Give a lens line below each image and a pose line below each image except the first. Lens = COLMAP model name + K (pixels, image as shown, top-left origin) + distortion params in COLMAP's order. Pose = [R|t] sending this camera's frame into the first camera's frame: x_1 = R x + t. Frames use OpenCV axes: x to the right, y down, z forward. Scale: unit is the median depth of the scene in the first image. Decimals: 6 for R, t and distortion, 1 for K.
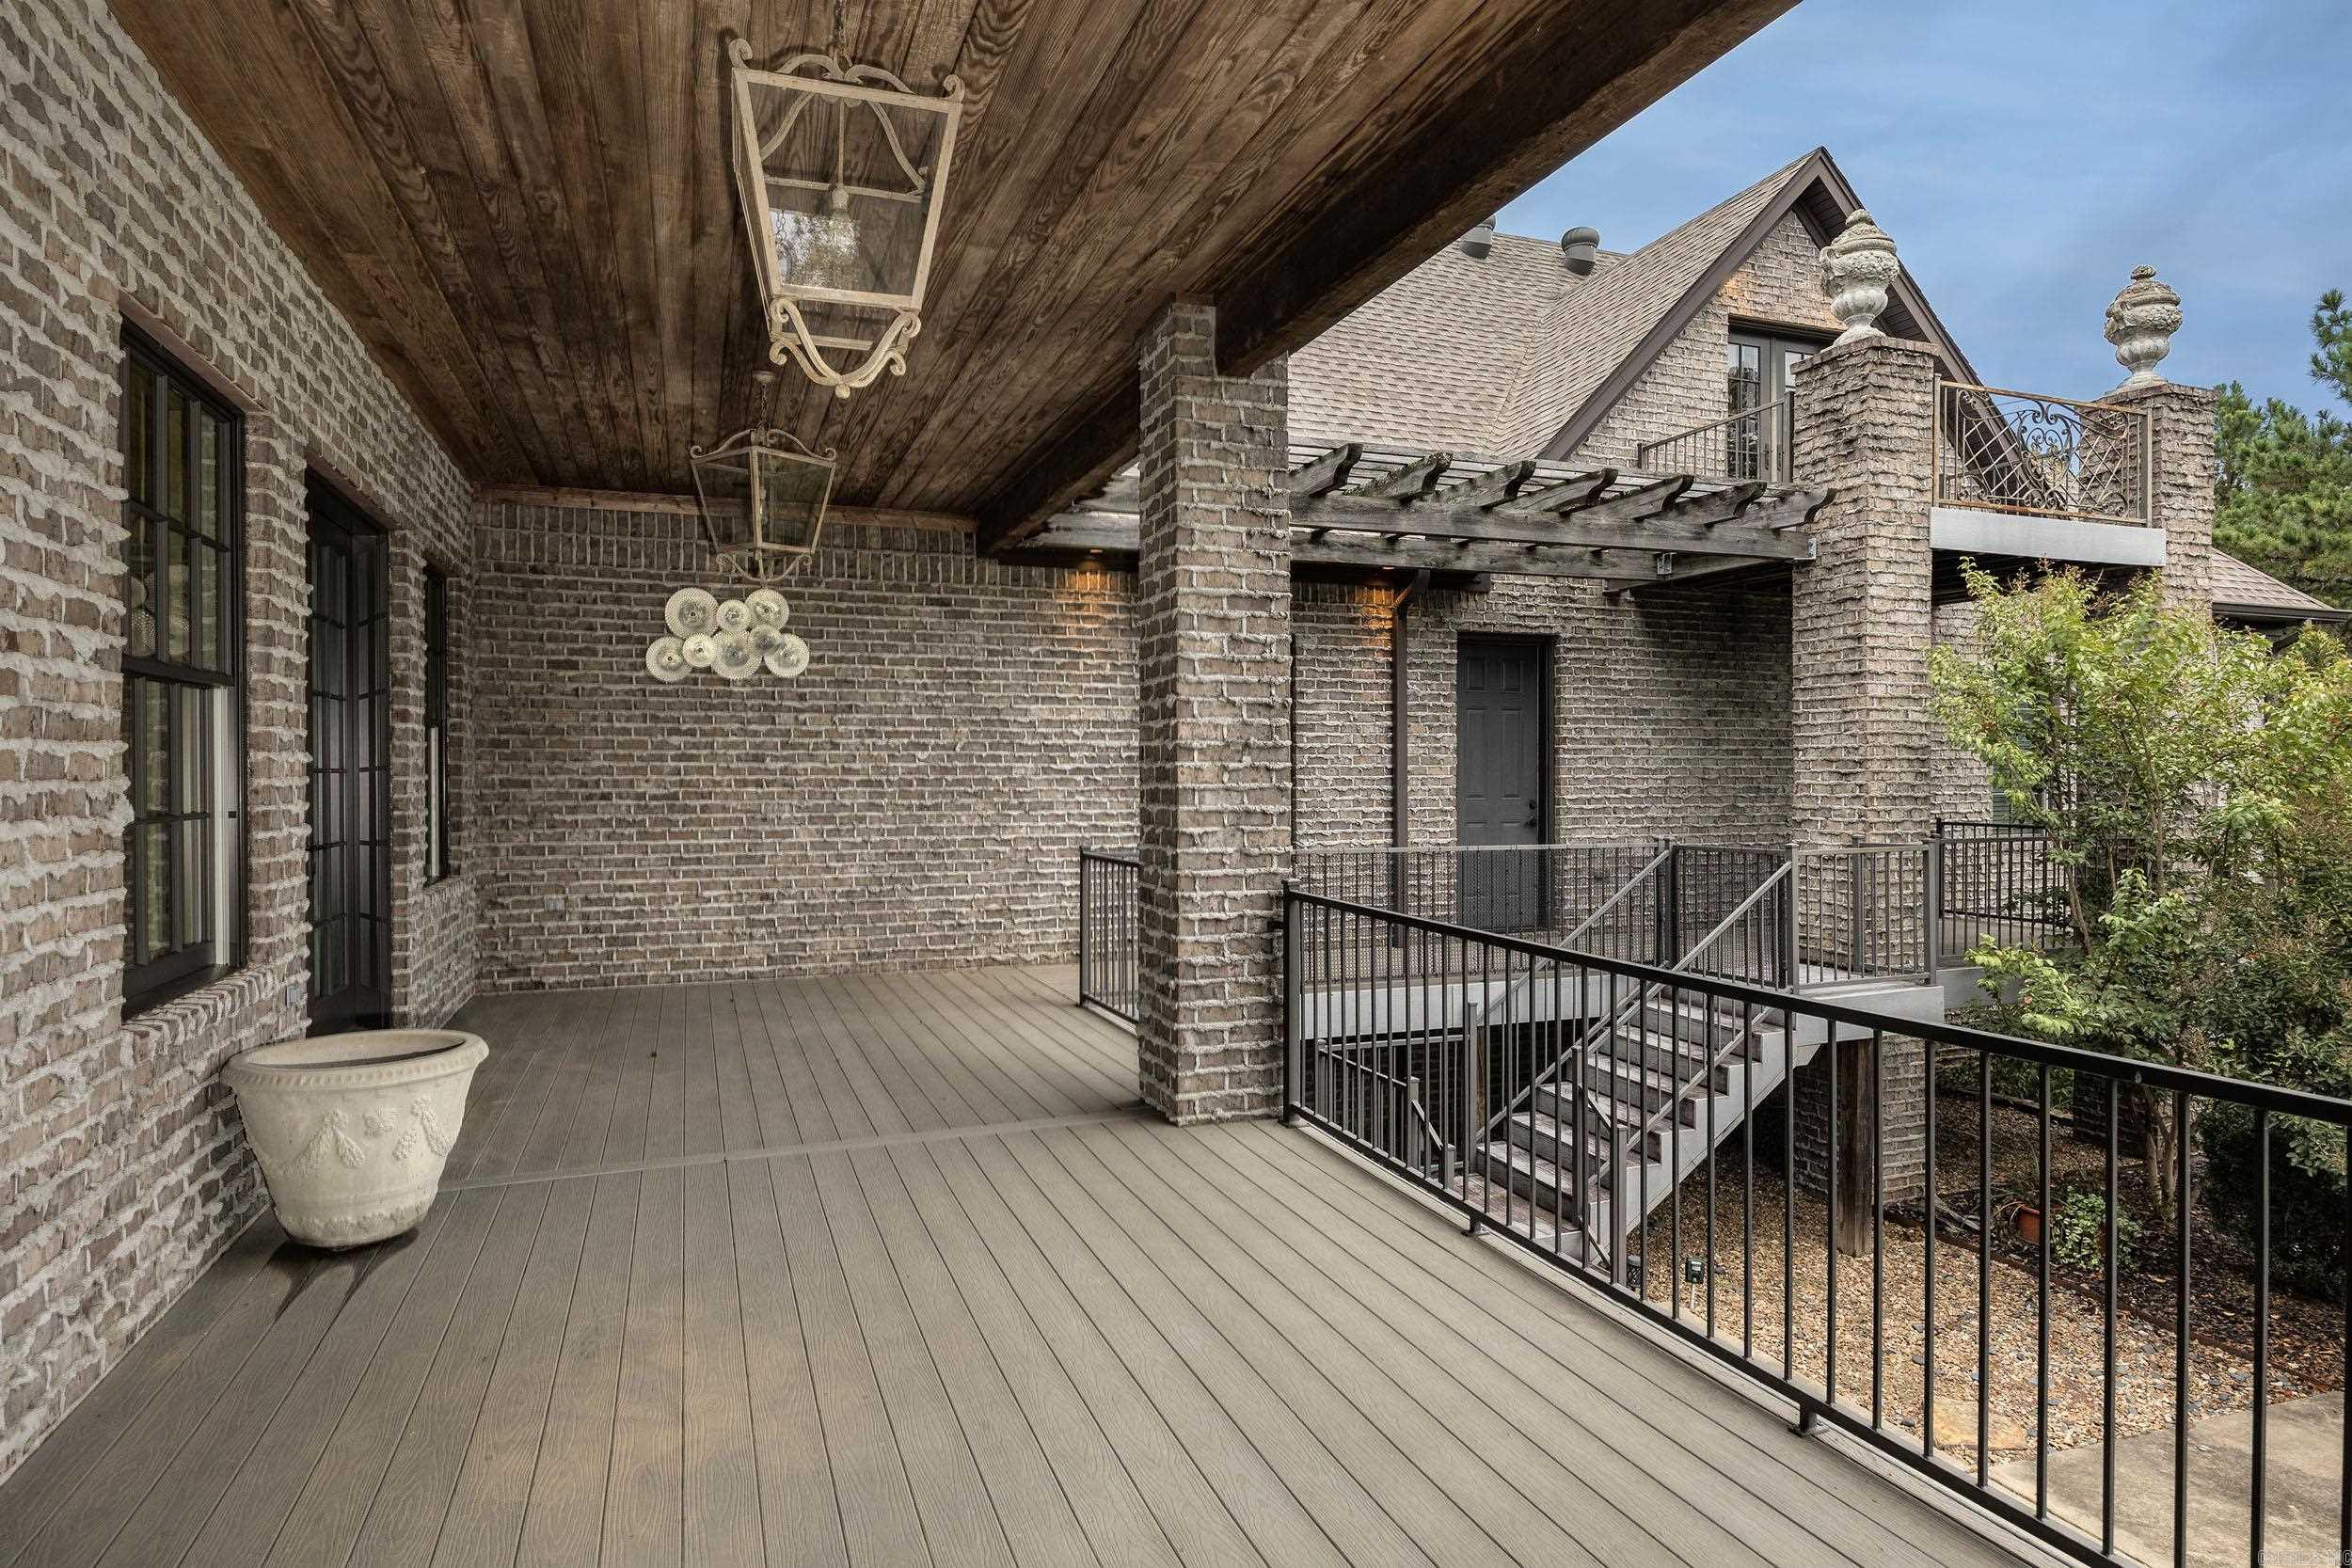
lens RADIAL K [[1347.0, 0, 1157.0], [0, 1347.0, 787.4], [0, 0, 1]] dist [-0.003864, -0.003024]
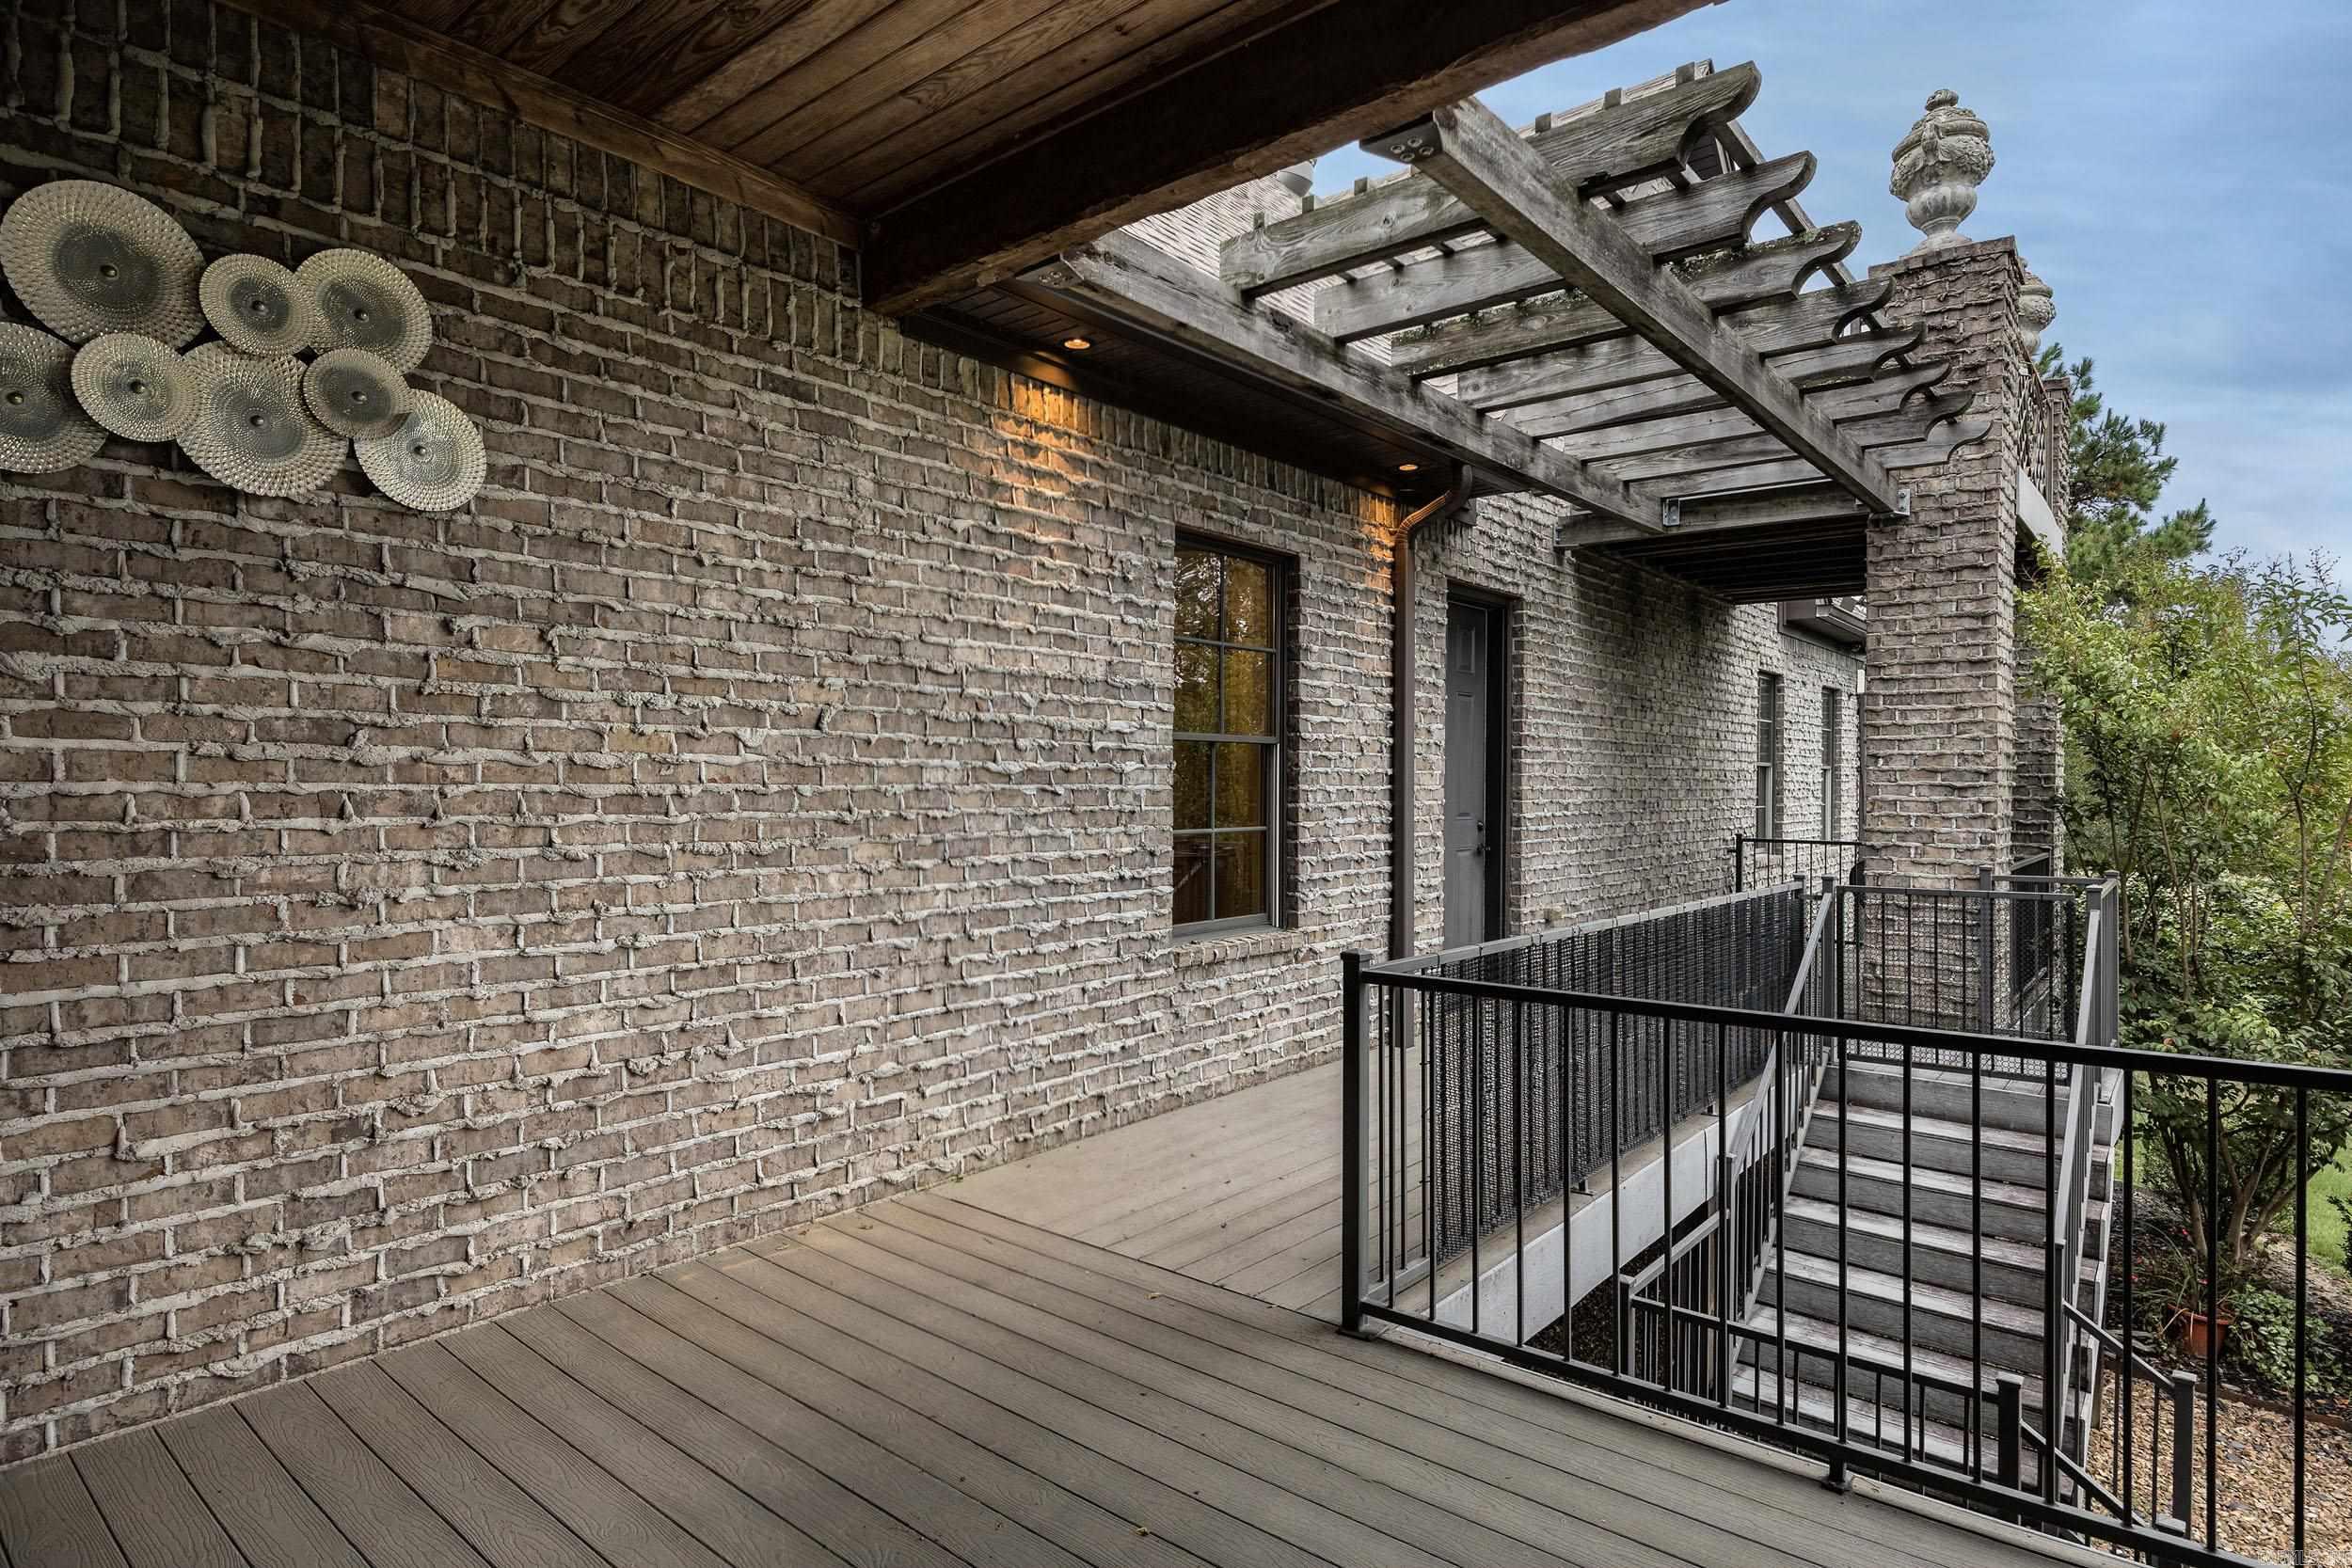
lens RADIAL K [[1285.7, 0, 1175.6], [0, 1285.7, 778.7], [0, 0, 1]] dist [-0.001182, 0.000633]
pose [[0.859075, 0.007329, 0.511798, -0.267503], [-0.003111, 0.999954, -0.009098, -0.007000], [-0.511841, 0.006224, 0.859058, 0.579360]]
